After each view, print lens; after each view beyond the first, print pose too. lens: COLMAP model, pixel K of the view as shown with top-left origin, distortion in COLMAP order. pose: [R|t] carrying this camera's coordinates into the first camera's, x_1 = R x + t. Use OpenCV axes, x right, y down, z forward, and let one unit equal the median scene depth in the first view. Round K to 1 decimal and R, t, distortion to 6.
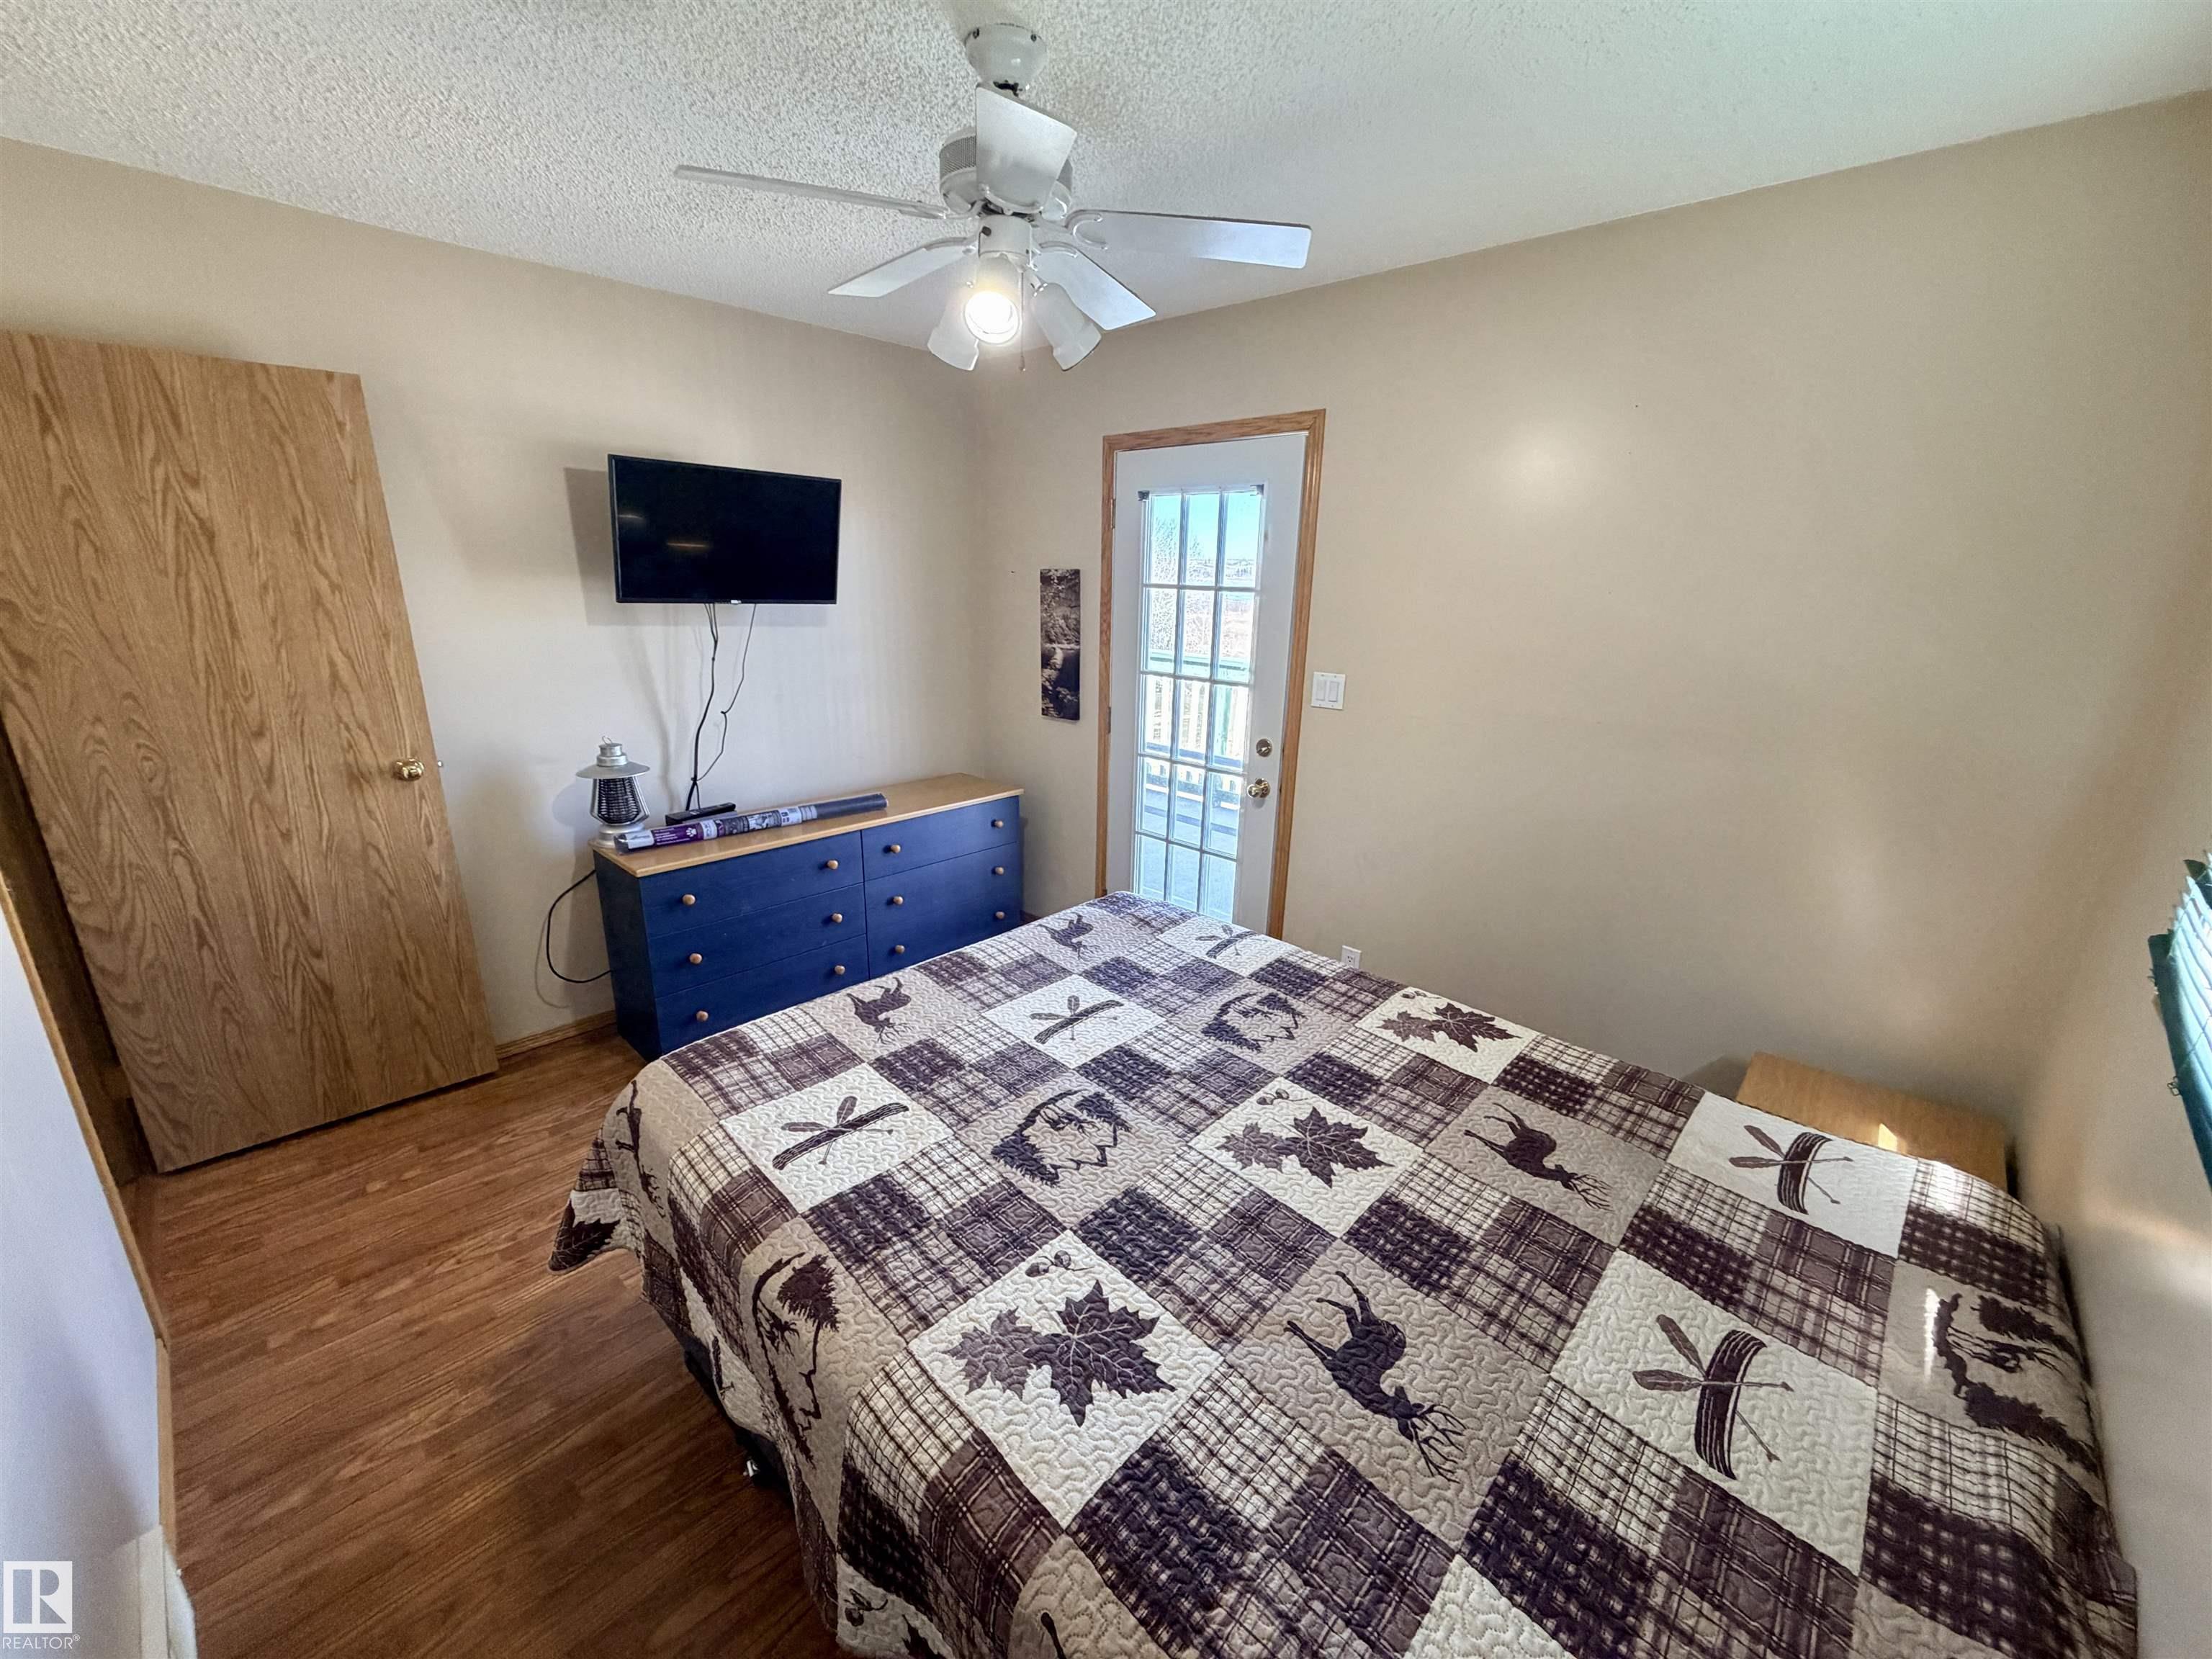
lens RADIAL K [[878.7, 0, 1099.3], [0, 878.7, 827.7], [0, 0, 1]] dist [0.001402, -0.000515]
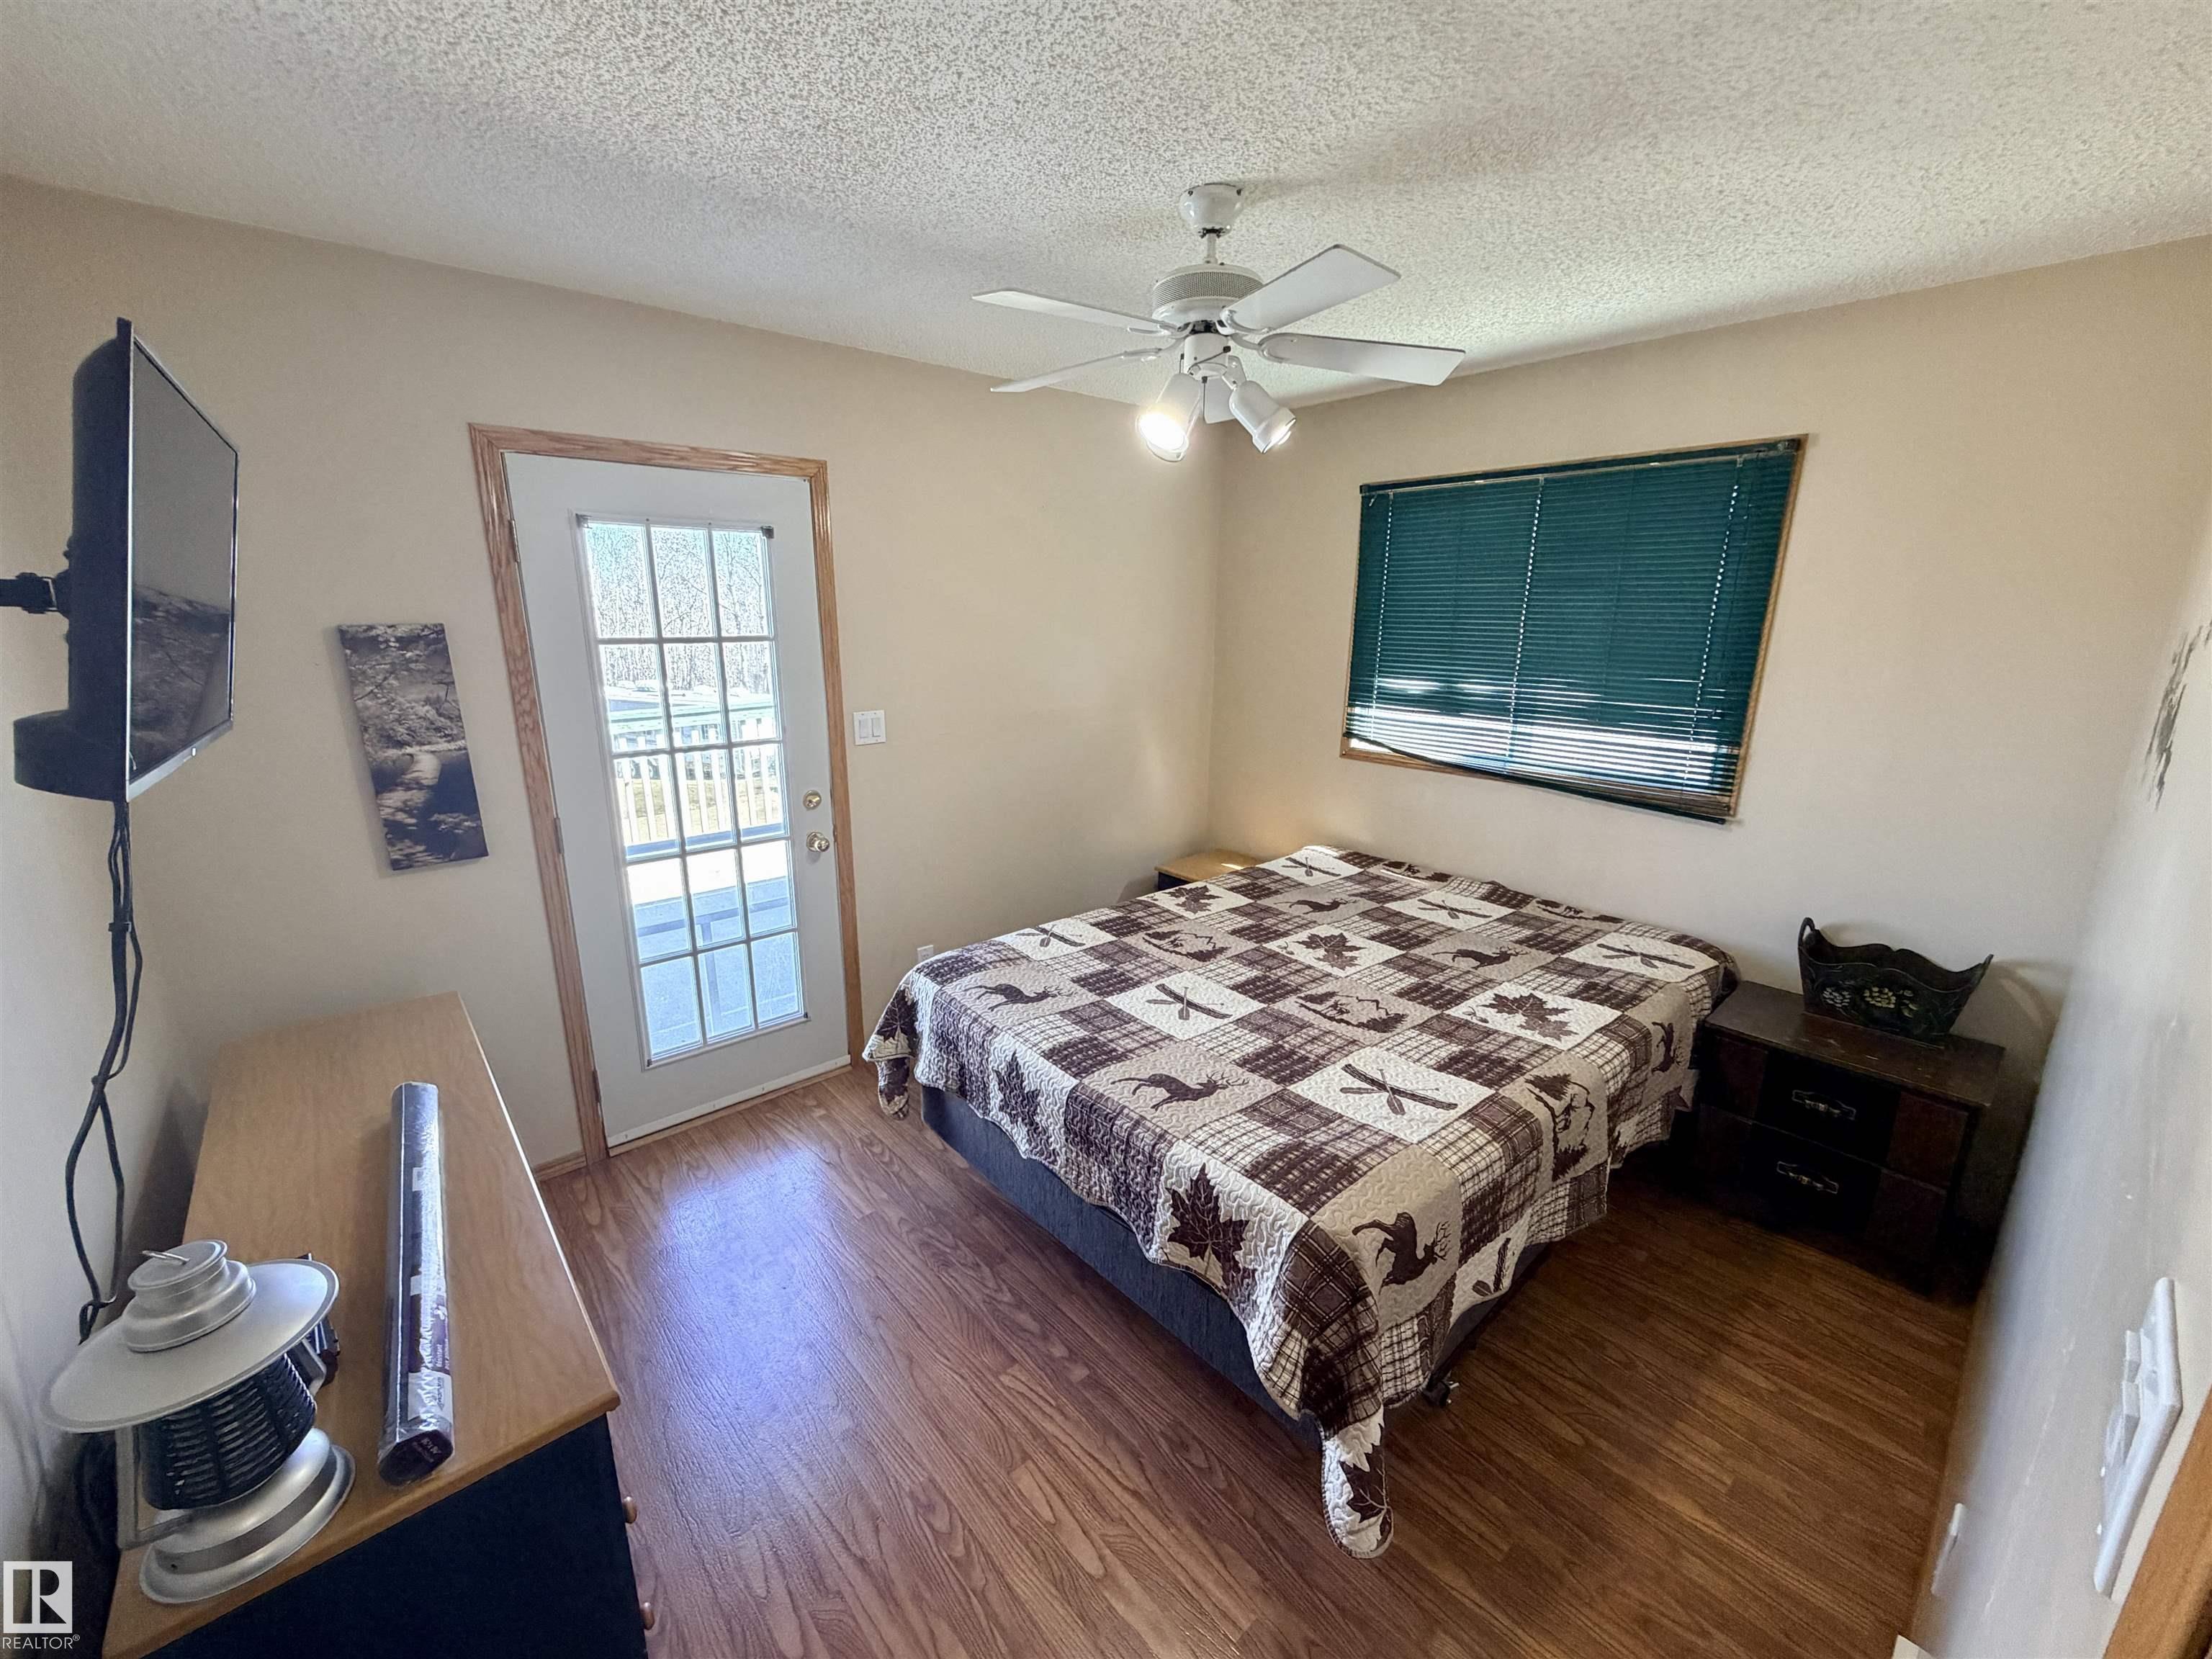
lens RADIAL K [[878.7, 0, 1099.3], [0, 878.7, 827.7], [0, 0, 1]] dist [0.001402, -0.000515]
pose [[0.091098, -0.264548, 0.960060, -1.264234], [0.279981, 0.931986, 0.230245, -0.348369], [-0.955673, 0.247824, 0.158971, 0.992259]]
